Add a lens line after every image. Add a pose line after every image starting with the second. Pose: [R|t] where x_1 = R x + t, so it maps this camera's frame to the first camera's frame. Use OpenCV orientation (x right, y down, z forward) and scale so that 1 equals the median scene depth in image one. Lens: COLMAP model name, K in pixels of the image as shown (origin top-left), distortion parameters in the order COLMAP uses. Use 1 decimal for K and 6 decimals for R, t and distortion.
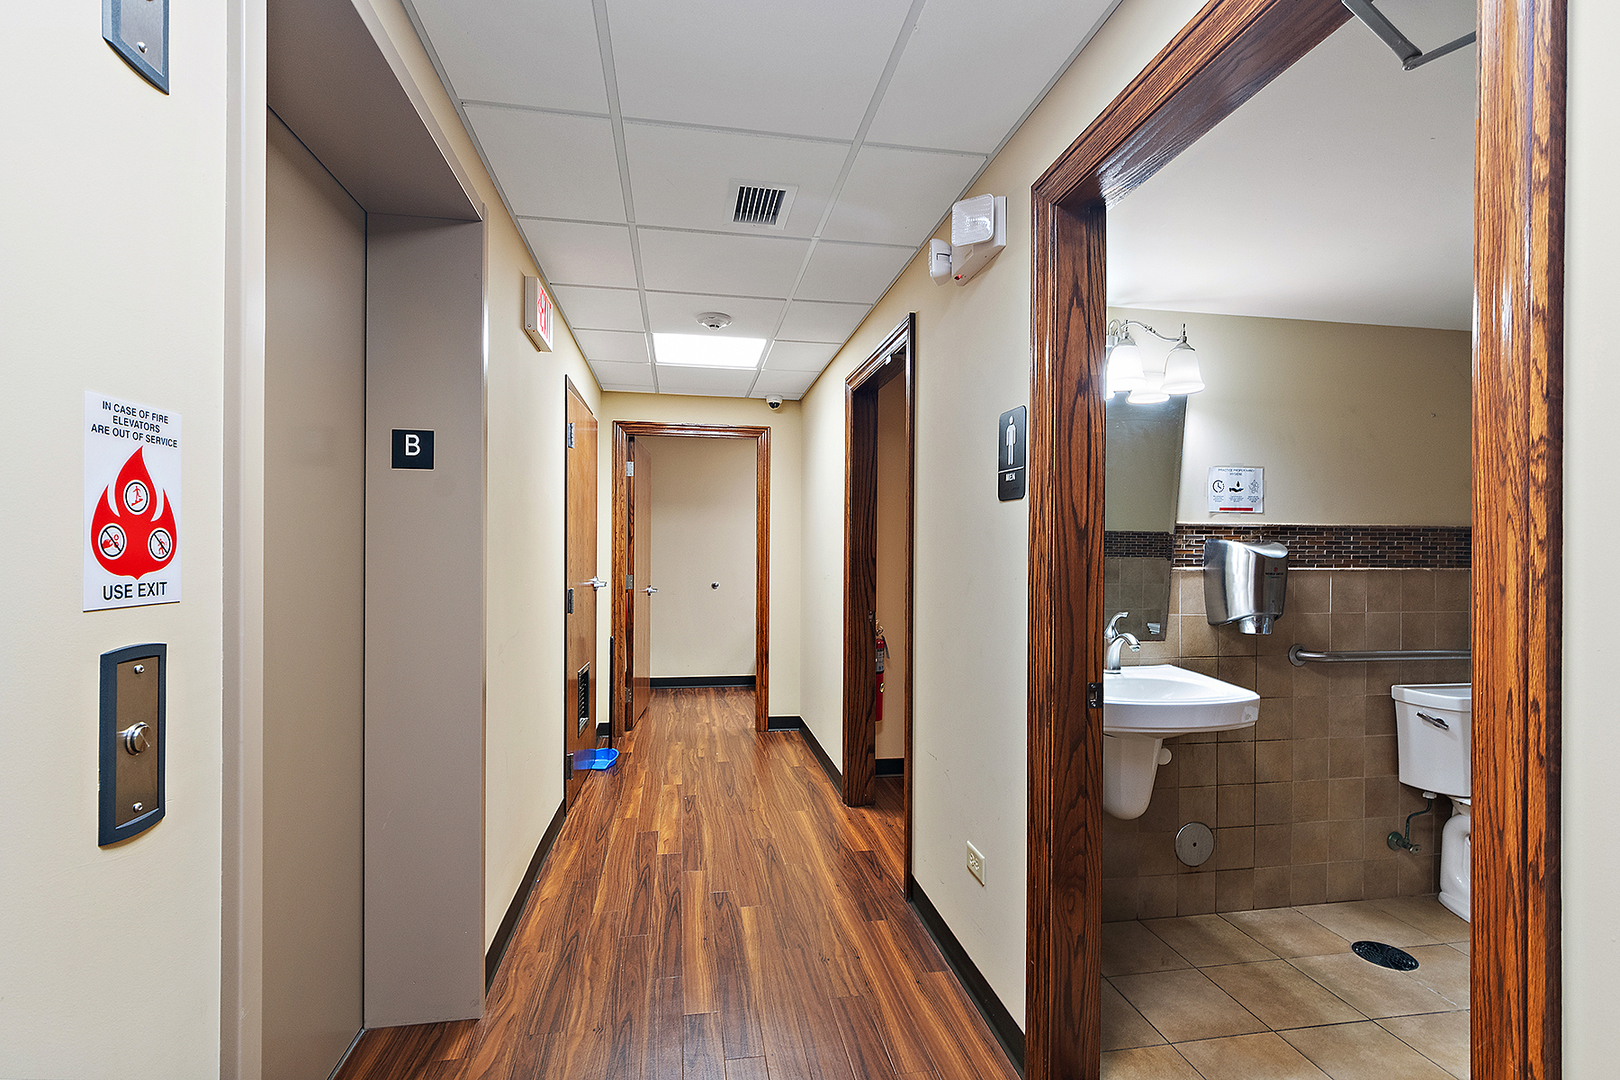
lens RADIAL K [[725.1, 0, 807.0], [0, 725.1, 537.6], [0, 0, 1]] dist [-0.003246, 0.000533]
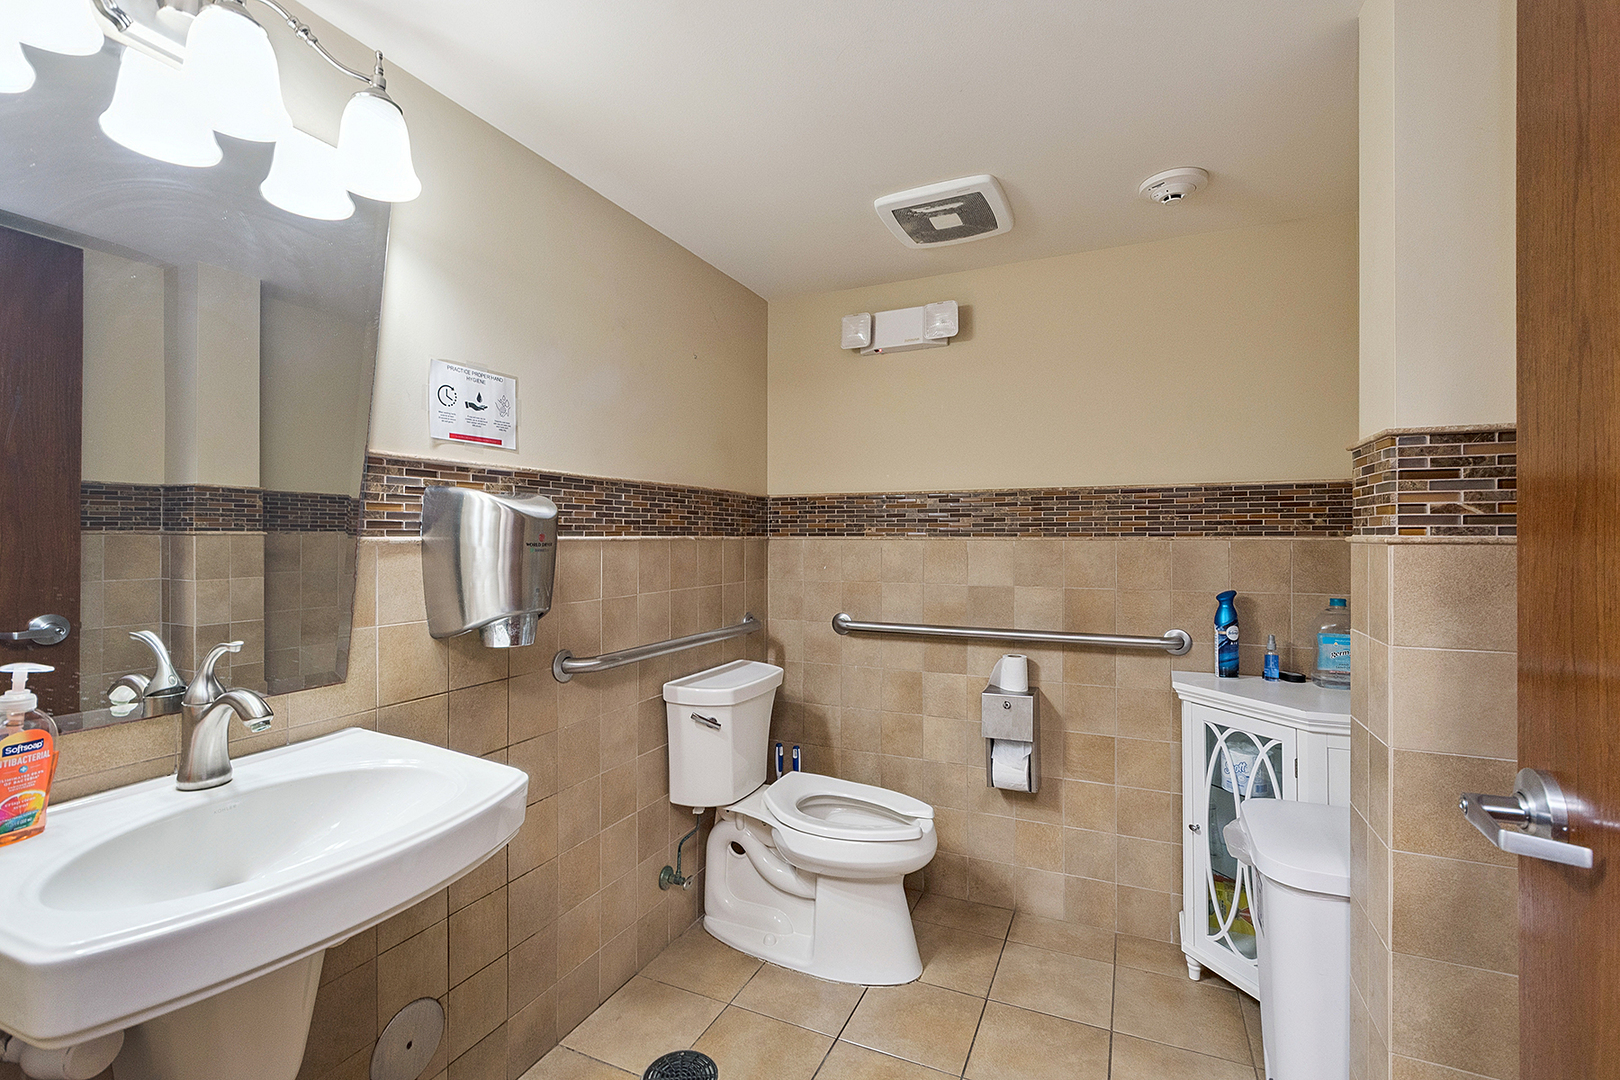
lens RADIAL K [[725.1, 0, 815.4], [0, 725.1, 542.4], [0, 0, 1]] dist [-0.003246, 0.000533]
pose [[0.552857, -0.016301, 0.833116, 0.248656], [-0.006340, 0.999697, 0.023767, 0.029705], [-0.833252, -0.018422, 0.552587, 0.436684]]
